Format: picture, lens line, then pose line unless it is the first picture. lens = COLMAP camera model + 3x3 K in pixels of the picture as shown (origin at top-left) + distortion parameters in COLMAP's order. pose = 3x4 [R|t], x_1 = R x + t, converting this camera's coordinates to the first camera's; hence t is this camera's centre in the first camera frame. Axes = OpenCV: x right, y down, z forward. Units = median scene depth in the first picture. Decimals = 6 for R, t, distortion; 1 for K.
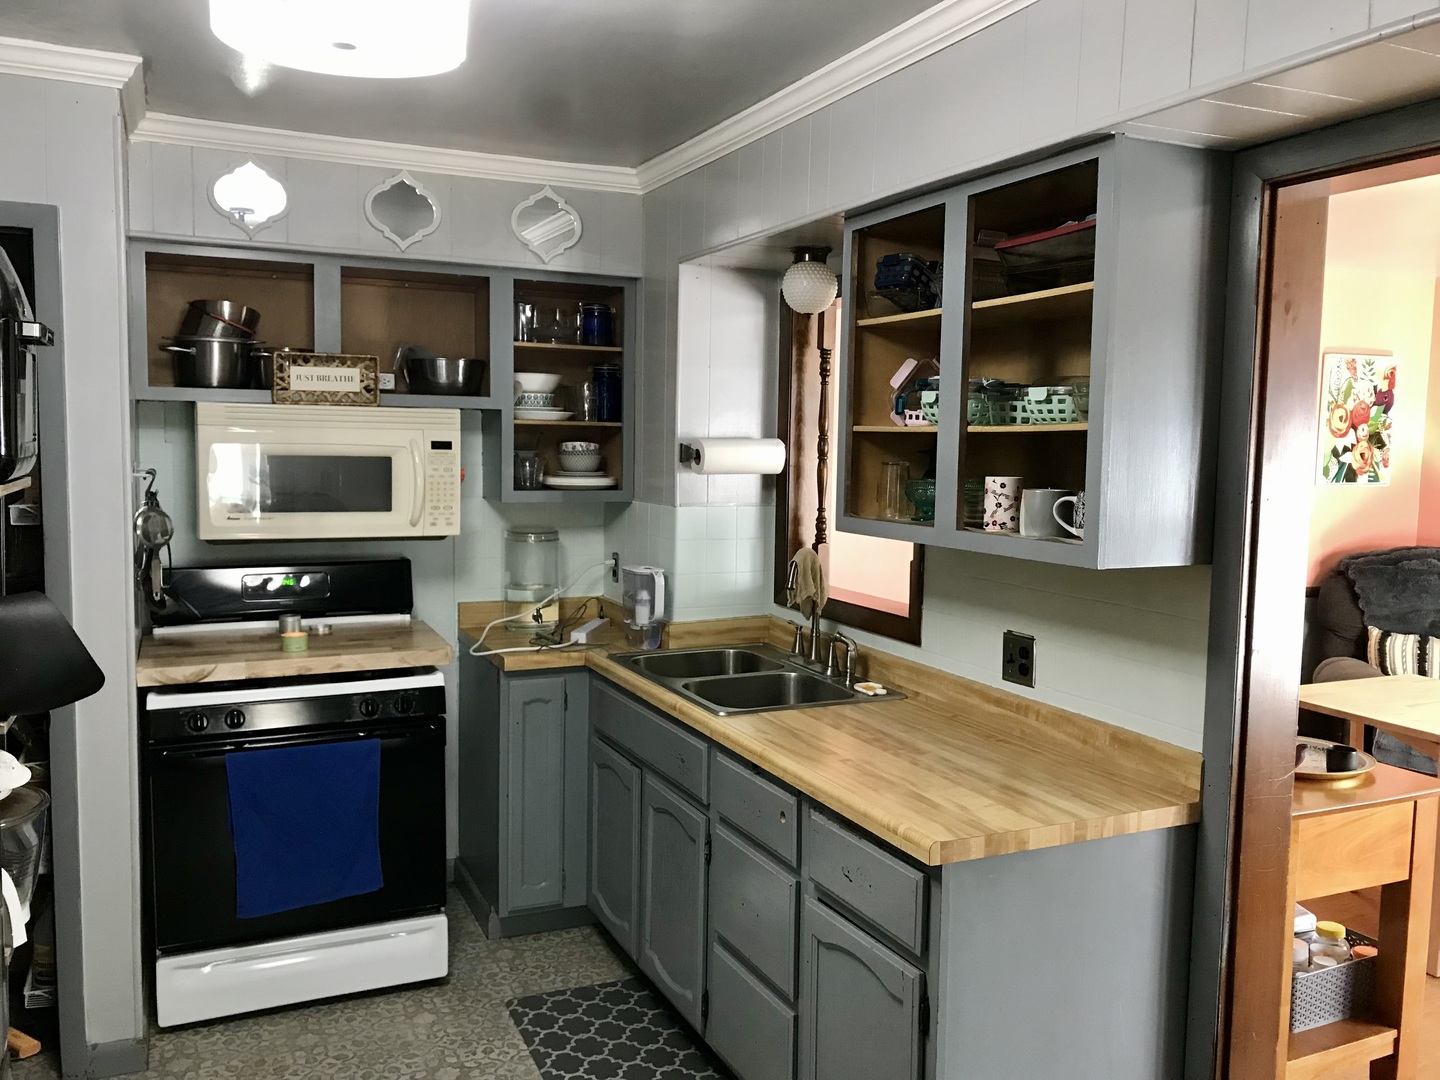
lens RADIAL K [[1200.1, 0, 722.5], [0, 1200.1, 541.0], [0, 0, 1]] dist [0.043835, -0.052166]
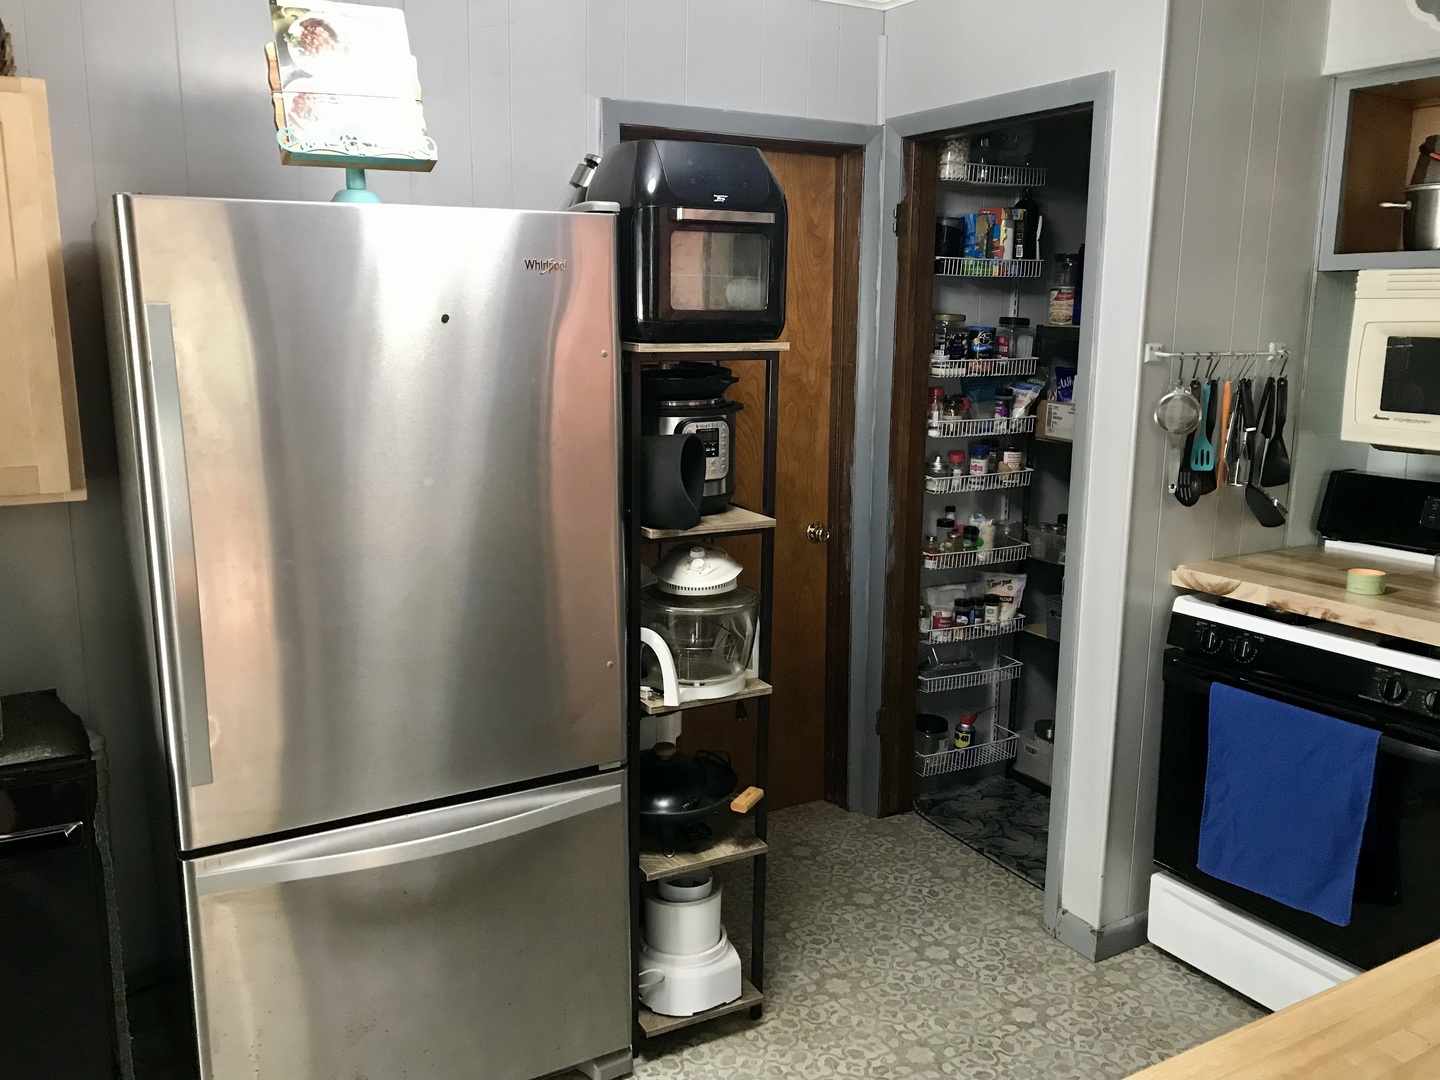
lens RADIAL K [[1200.1, 0, 688.8], [0, 1200.1, 537.0], [0, 0, 1]] dist [0.043835, -0.052166]
pose [[0.081005, 0.172991, -0.981587, 0.328586], [-0.088634, 0.982172, 0.165780, -0.030805], [0.992765, 0.073573, 0.094893, 0.448753]]
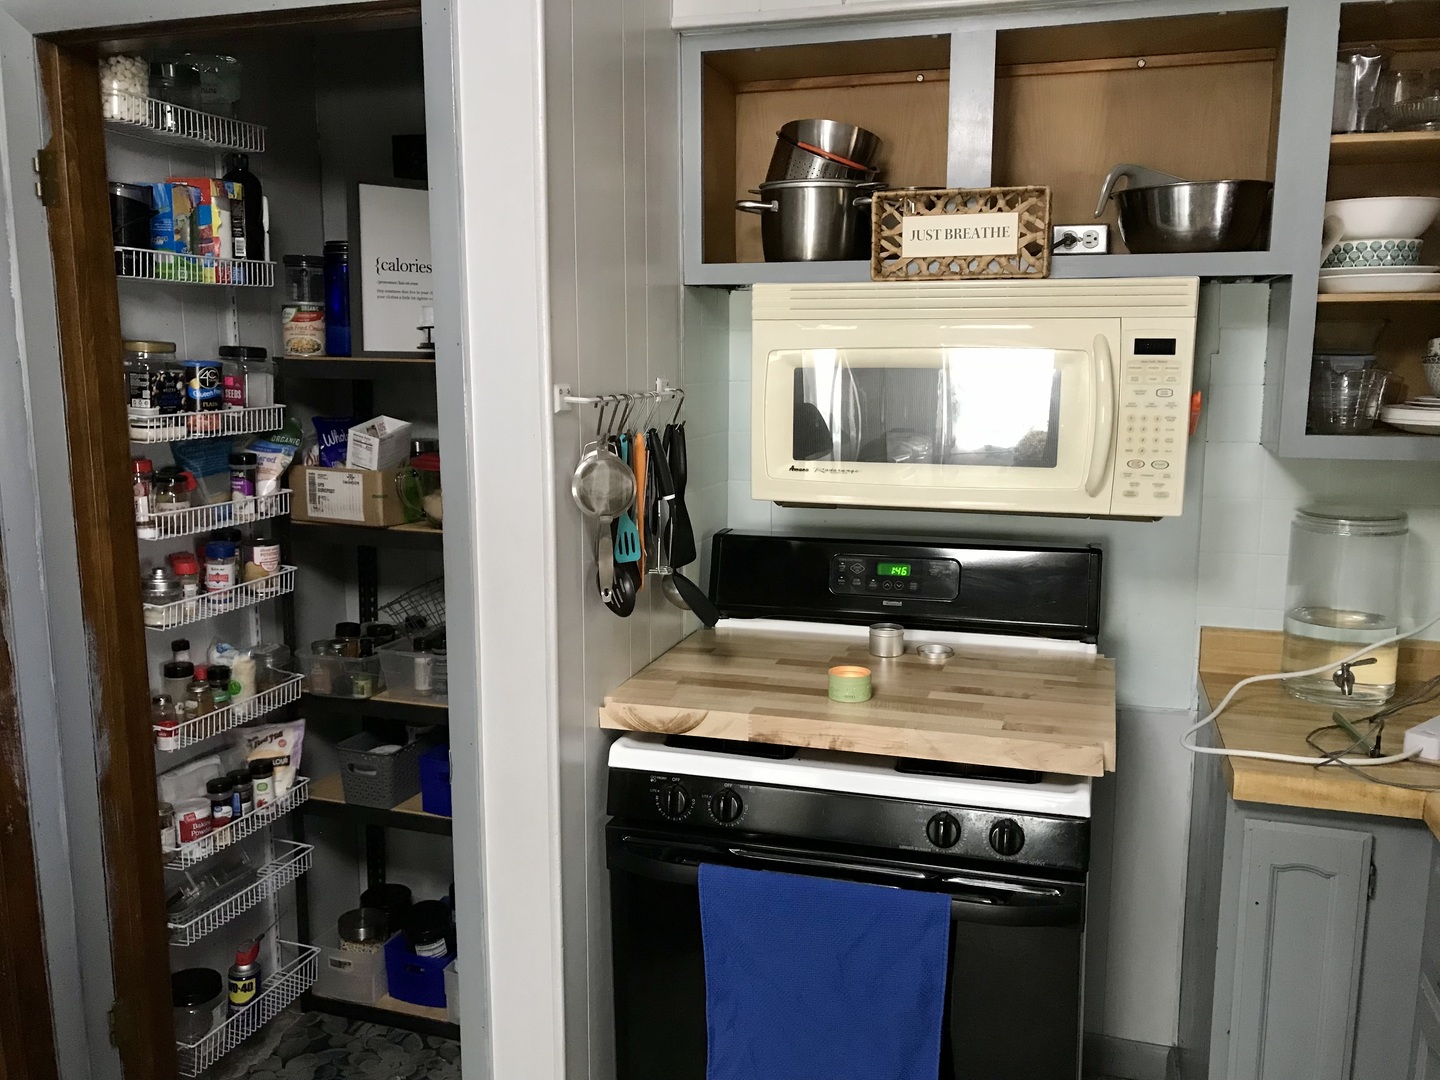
lens RADIAL K [[1200.1, 0, 718.2], [0, 1200.1, 532.9], [0, 0, 1]] dist [0.043835, -0.052166]
pose [[0.749221, 0.089507, -0.656245, -0.020886], [-0.046304, 0.995481, 0.082912, -0.032881], [0.660700, -0.031733, 0.749979, 0.468851]]
